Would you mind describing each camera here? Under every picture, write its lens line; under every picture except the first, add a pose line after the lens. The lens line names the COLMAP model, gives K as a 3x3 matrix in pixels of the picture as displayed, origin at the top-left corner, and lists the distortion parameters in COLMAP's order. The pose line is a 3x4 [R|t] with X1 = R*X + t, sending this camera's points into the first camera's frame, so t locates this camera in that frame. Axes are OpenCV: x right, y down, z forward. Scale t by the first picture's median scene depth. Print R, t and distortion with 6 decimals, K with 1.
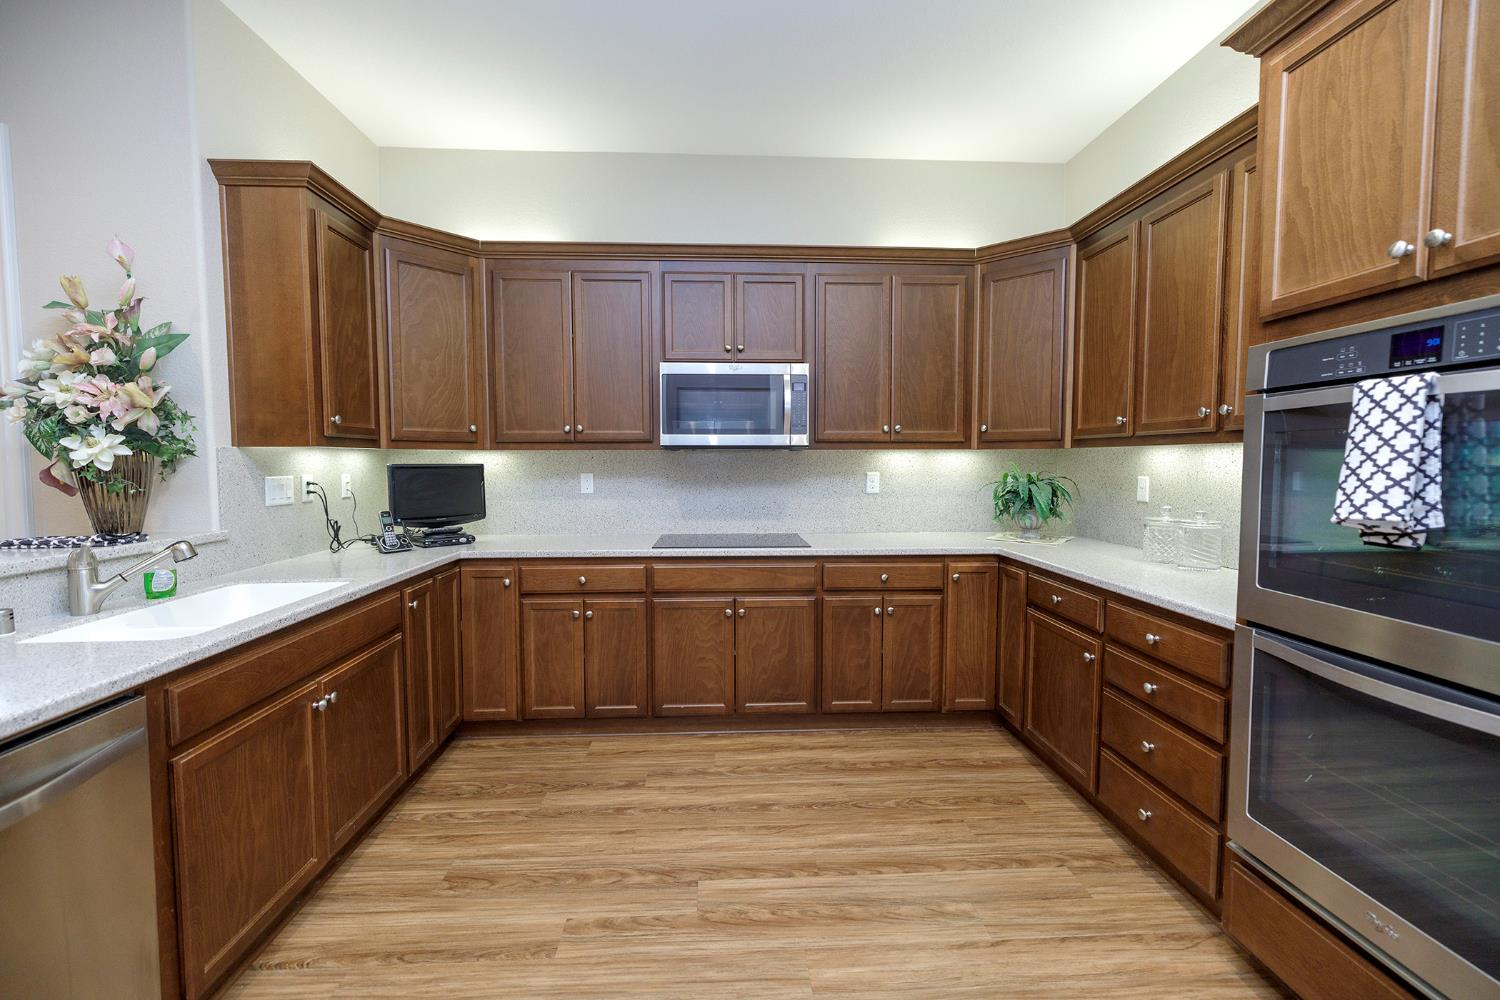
lens RADIAL K [[626.6, 0, 745.5], [0, 626.6, 496.0], [0, 0, 1]] dist [0.001525, -0.000218]
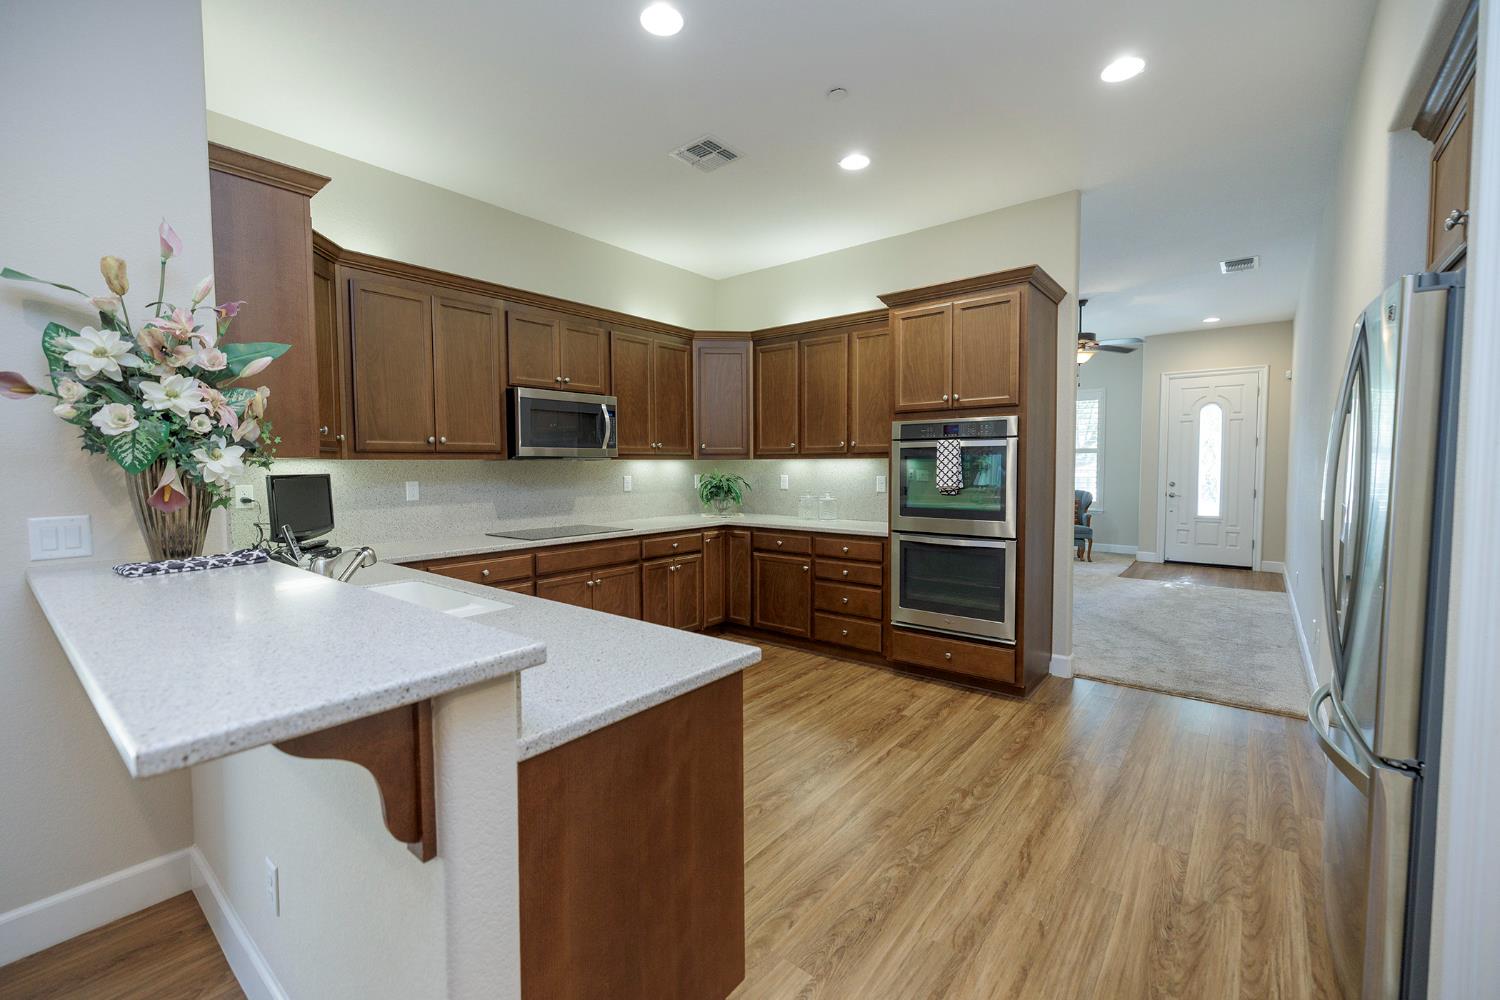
lens RADIAL K [[626.6, 0, 742.2], [0, 626.6, 495.0], [0, 0, 1]] dist [0.001525, -0.000218]
pose [[0.670929, -0.039835, 0.740451, -0.912742], [0.046589, 0.998848, 0.011521, -0.000371], [-0.740057, 0.026767, 0.672011, -0.147779]]
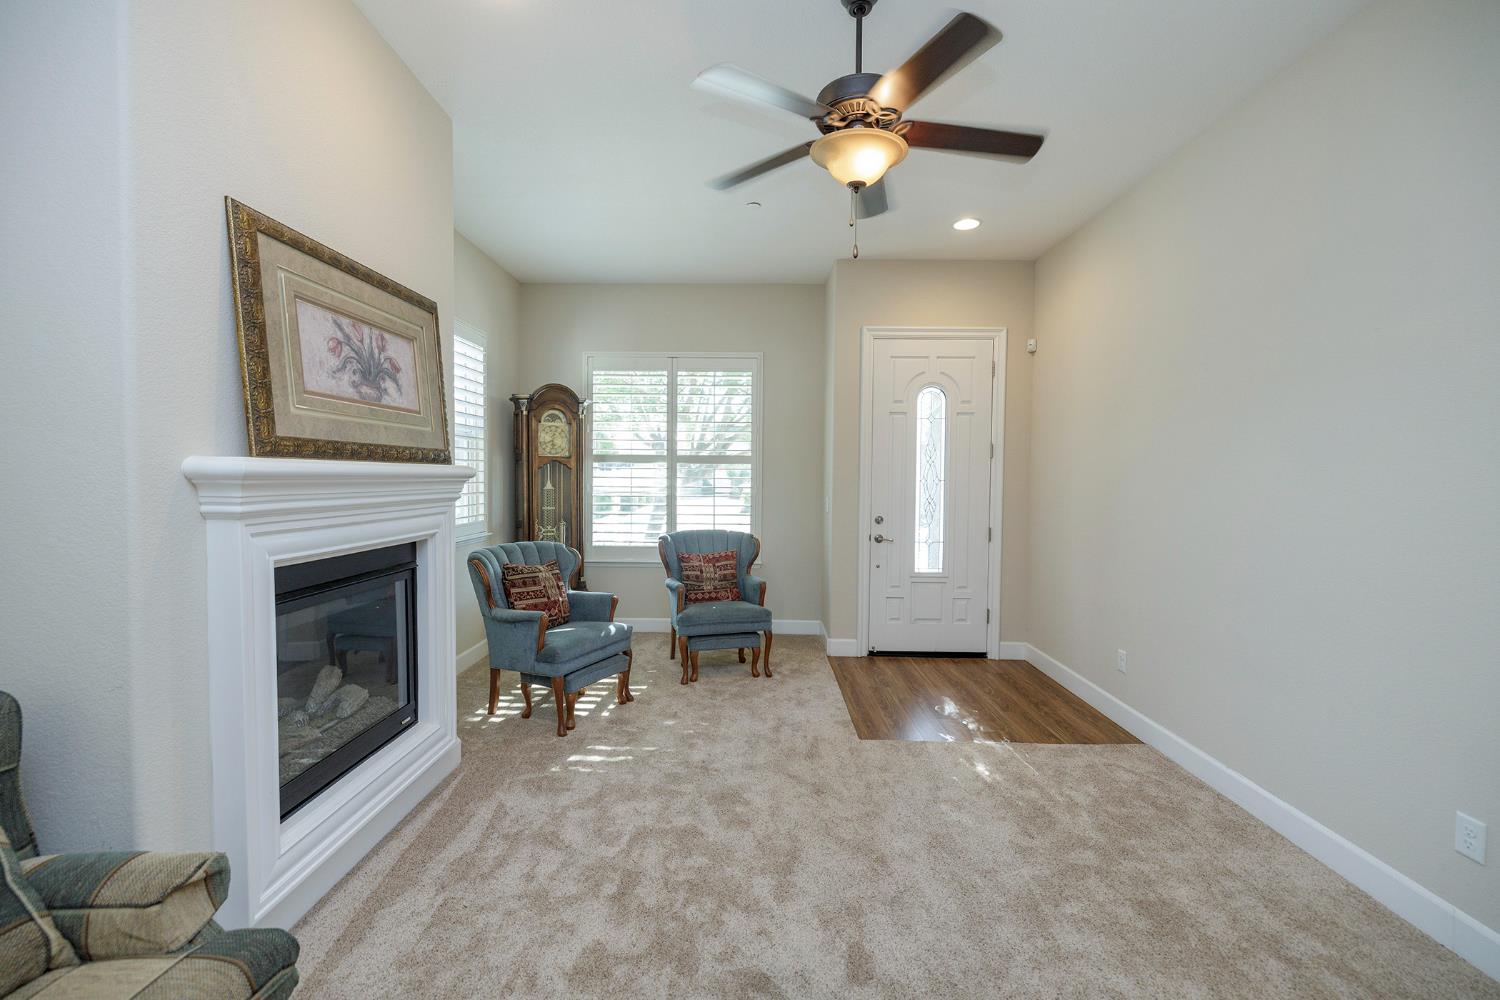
lens RADIAL K [[626.6, 0, 745.5], [0, 626.6, 494.4], [0, 0, 1]] dist [0.001525, -0.000218]
pose [[0.059994, -0.027687, 0.997815, 1.131763], [0.045505, 0.998652, 0.024975, -0.058173], [-0.997161, 0.043907, 0.061173, 0.684345]]
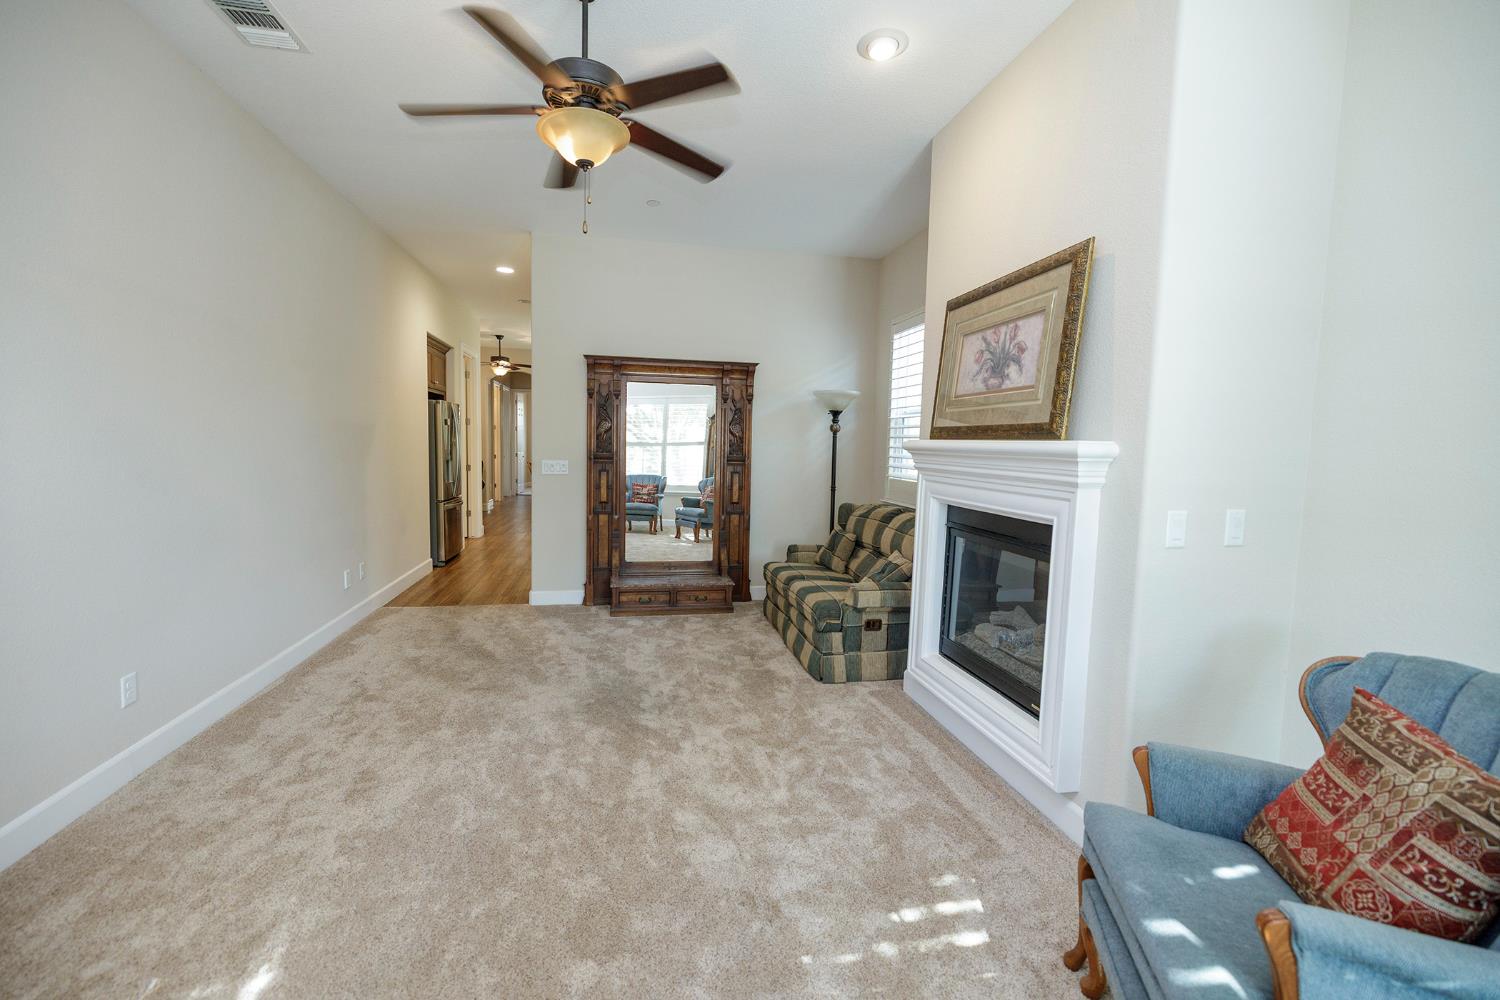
lens RADIAL K [[626.6, 0, 744.6], [0, 626.6, 495.5], [0, 0, 1]] dist [0.001525, -0.000218]
pose [[0.154773, 0.089831, -0.983858, 2.991361], [-0.079572, 0.993756, 0.078217, -0.061989], [0.984740, 0.066182, 0.160955, 0.682085]]
